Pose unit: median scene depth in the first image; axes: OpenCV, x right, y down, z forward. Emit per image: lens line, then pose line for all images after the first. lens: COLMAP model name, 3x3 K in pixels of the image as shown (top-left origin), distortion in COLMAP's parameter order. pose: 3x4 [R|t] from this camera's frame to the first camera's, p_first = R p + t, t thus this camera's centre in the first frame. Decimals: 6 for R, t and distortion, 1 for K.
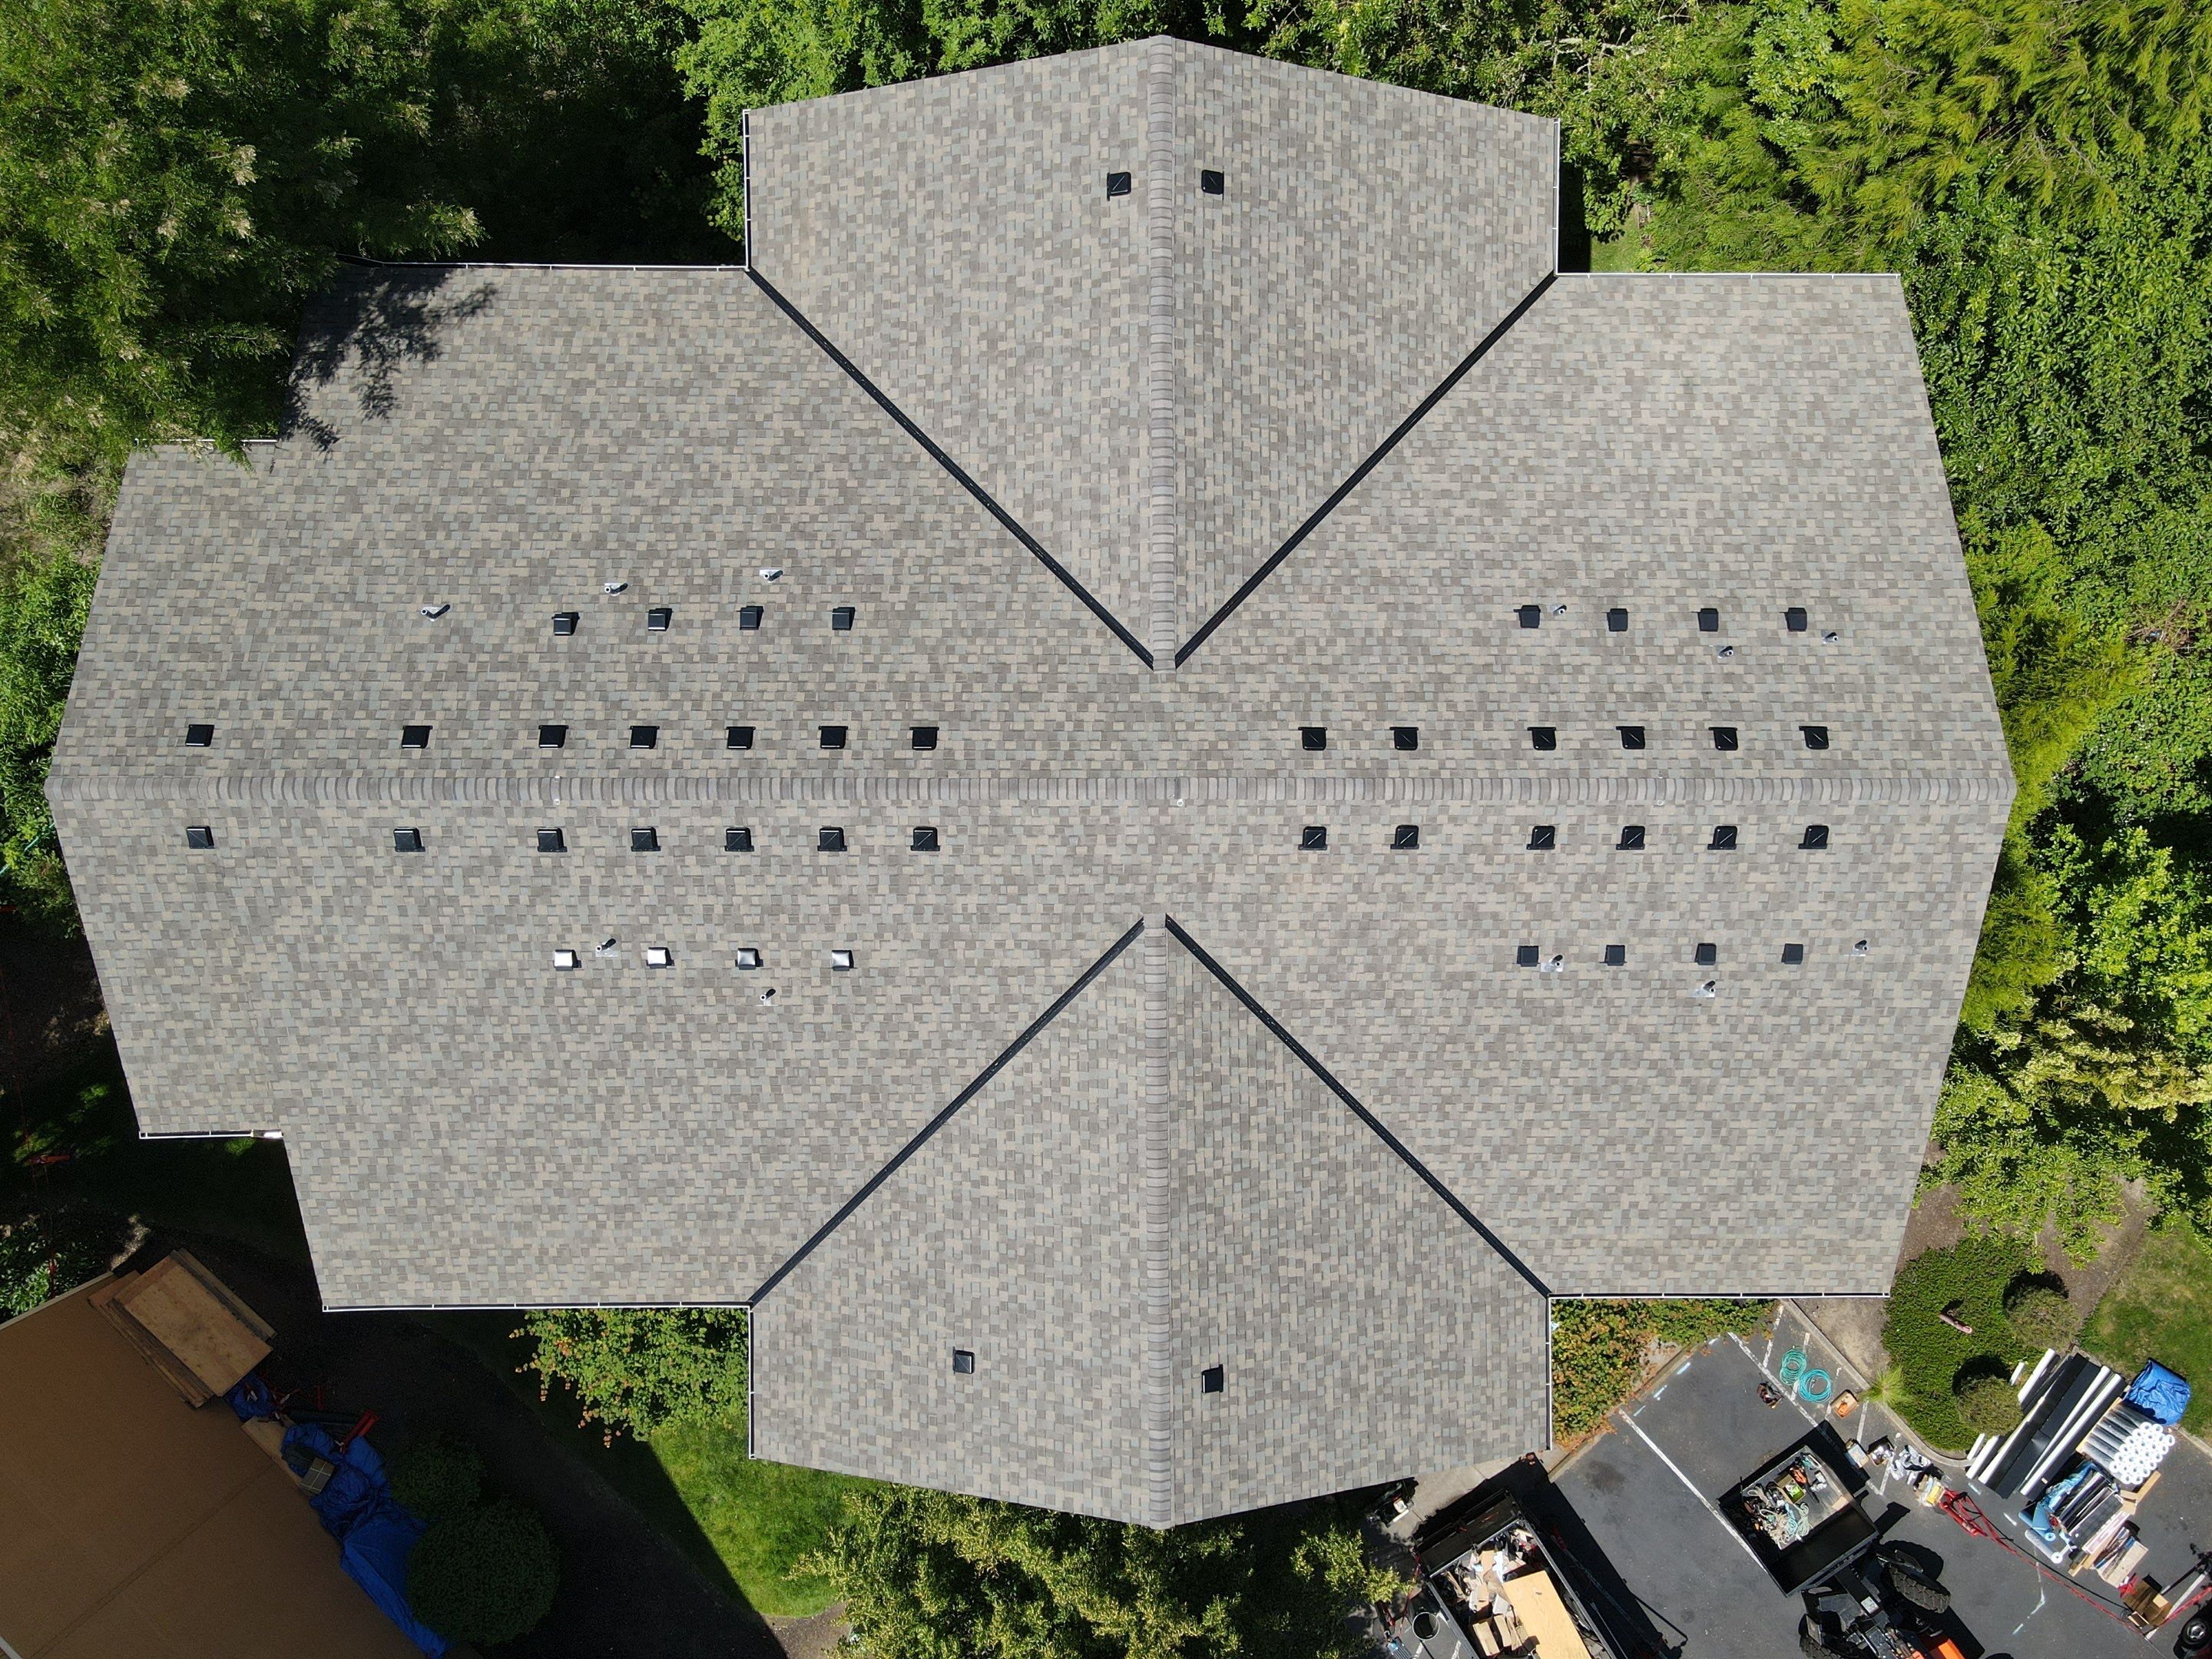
lens RADIAL K [[866.4, 0, 1116.3], [0, 866.4, 829.6], [0, 0, 1]] dist [-0.000067, -0.000346]
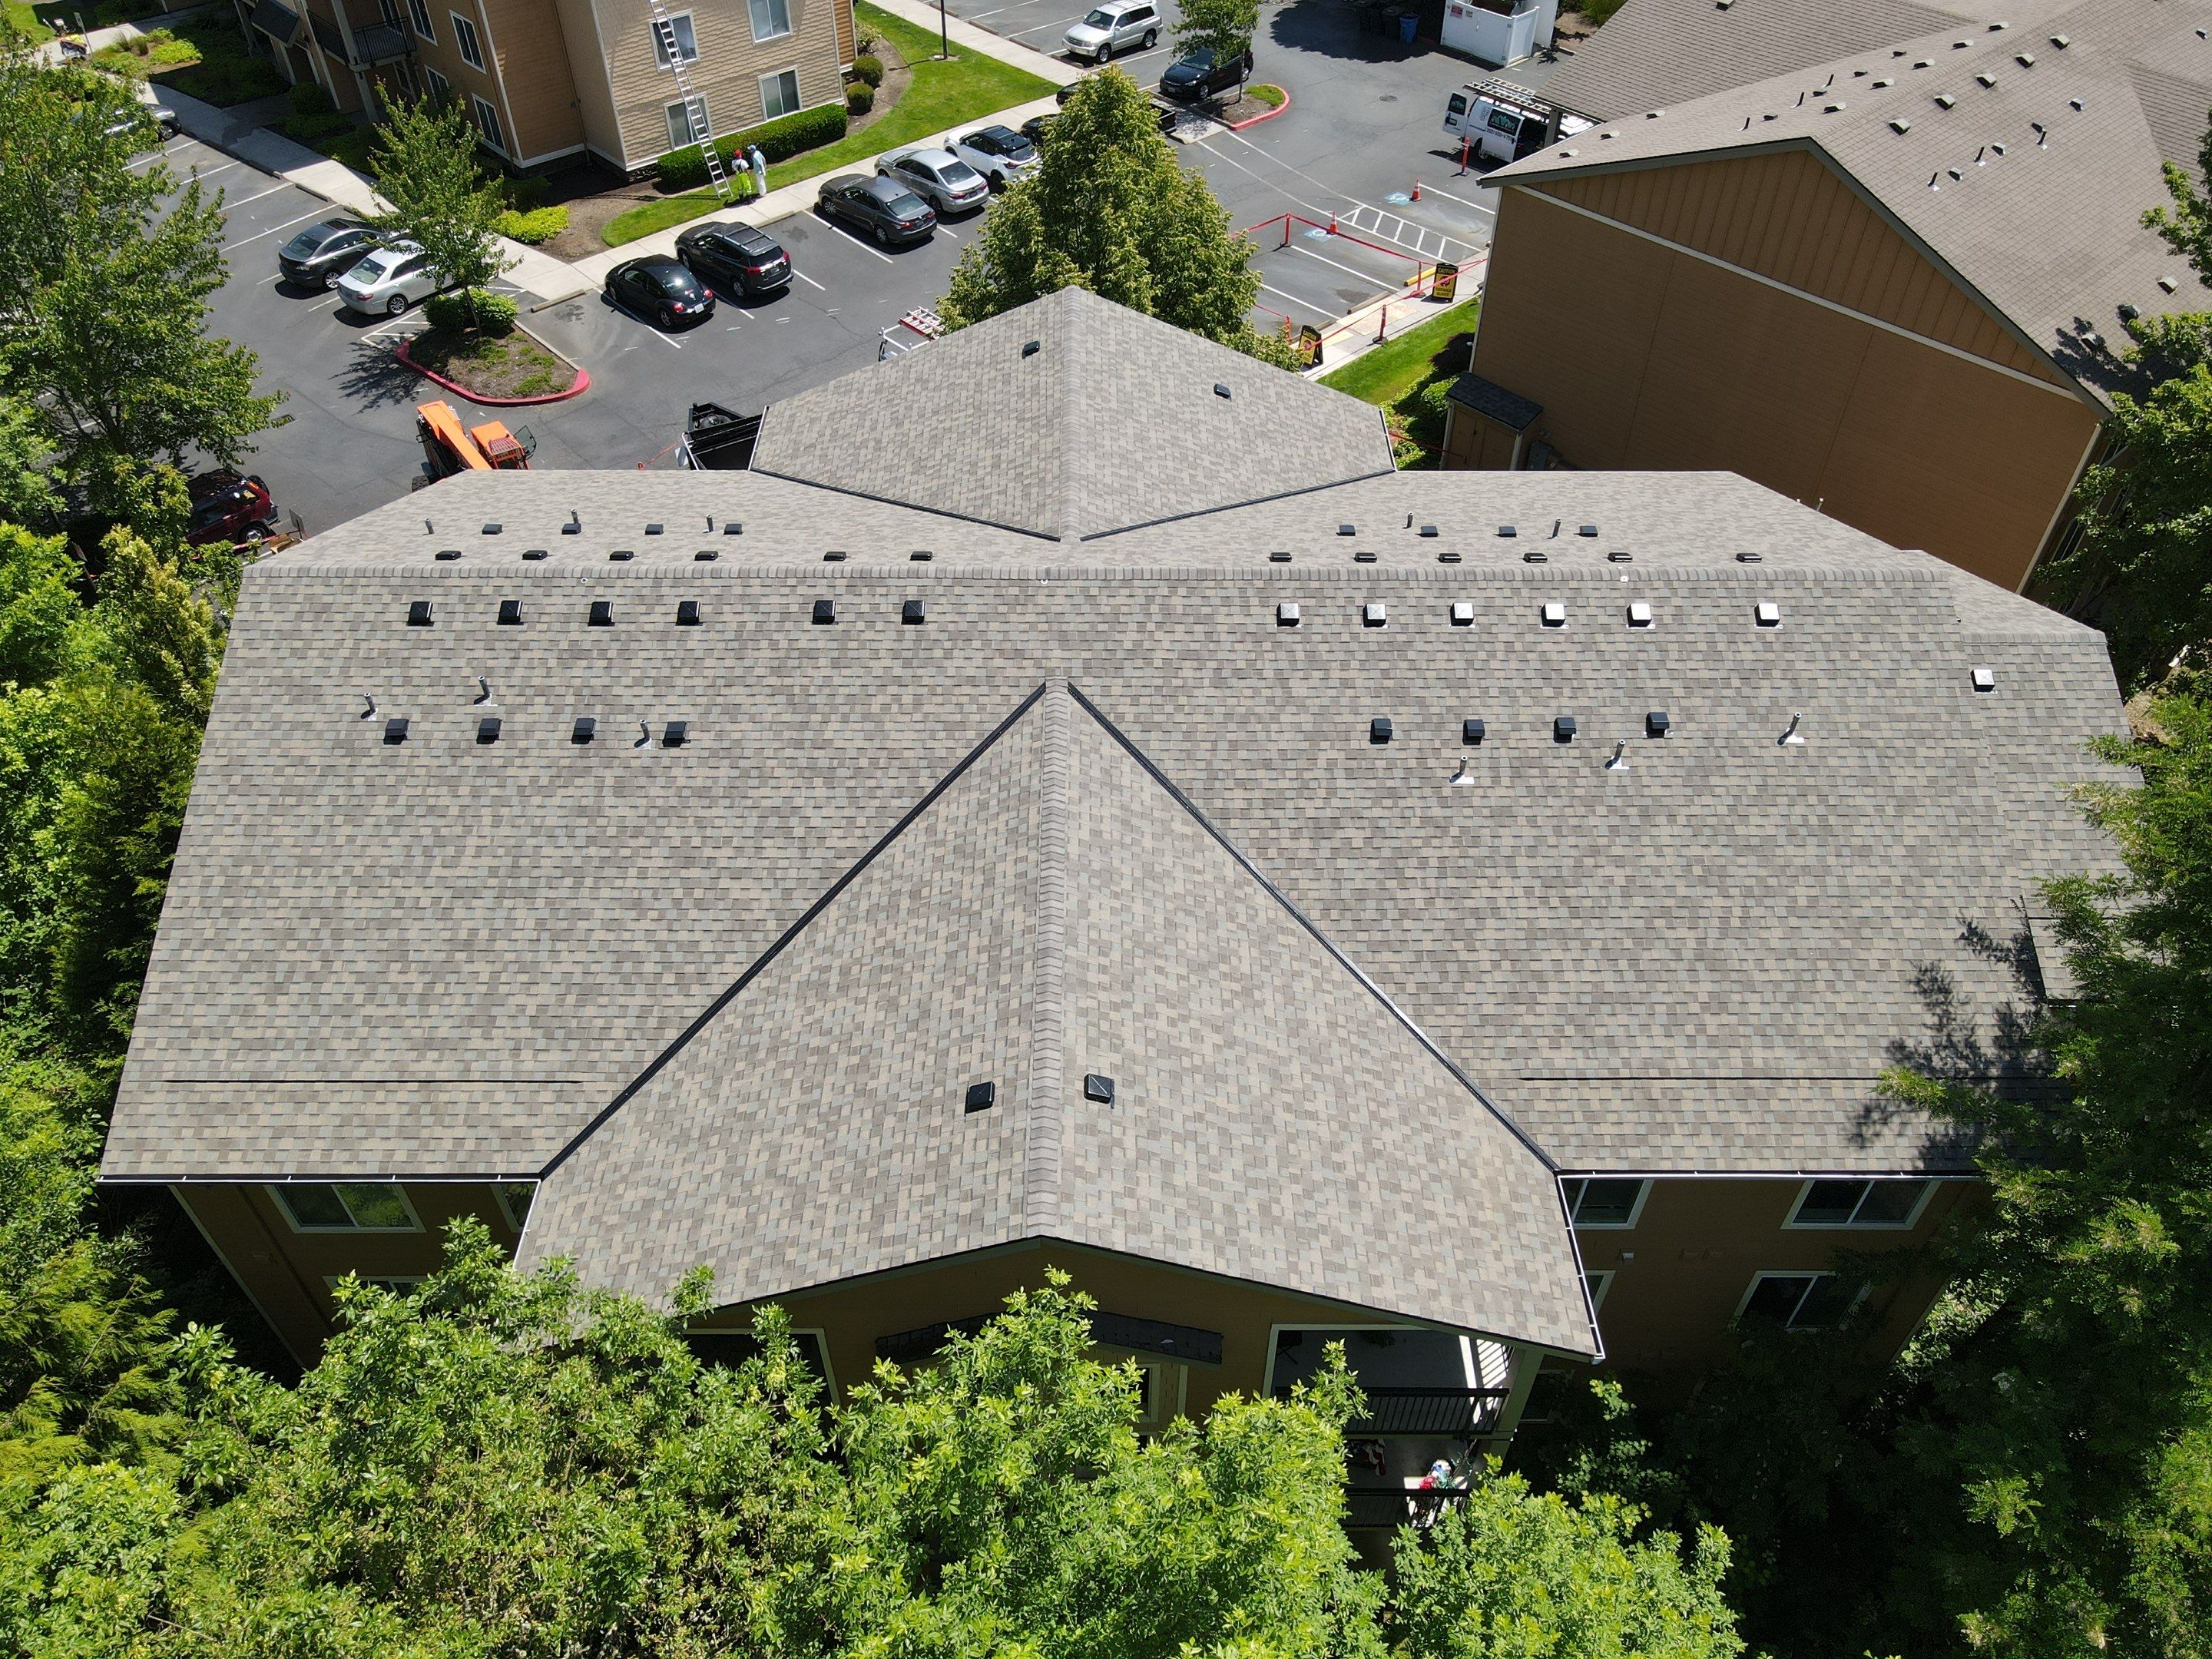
lens RADIAL K [[866.4, 0, 1116.3], [0, 866.4, 829.6], [0, 0, 1]] dist [-0.000067, -0.000346]
pose [[-0.999703, -0.011157, -0.021676, 0.006012], [0.001171, -0.910091, 0.414407, -0.742547], [-0.024350, 0.414259, 0.909833, 0.154704]]
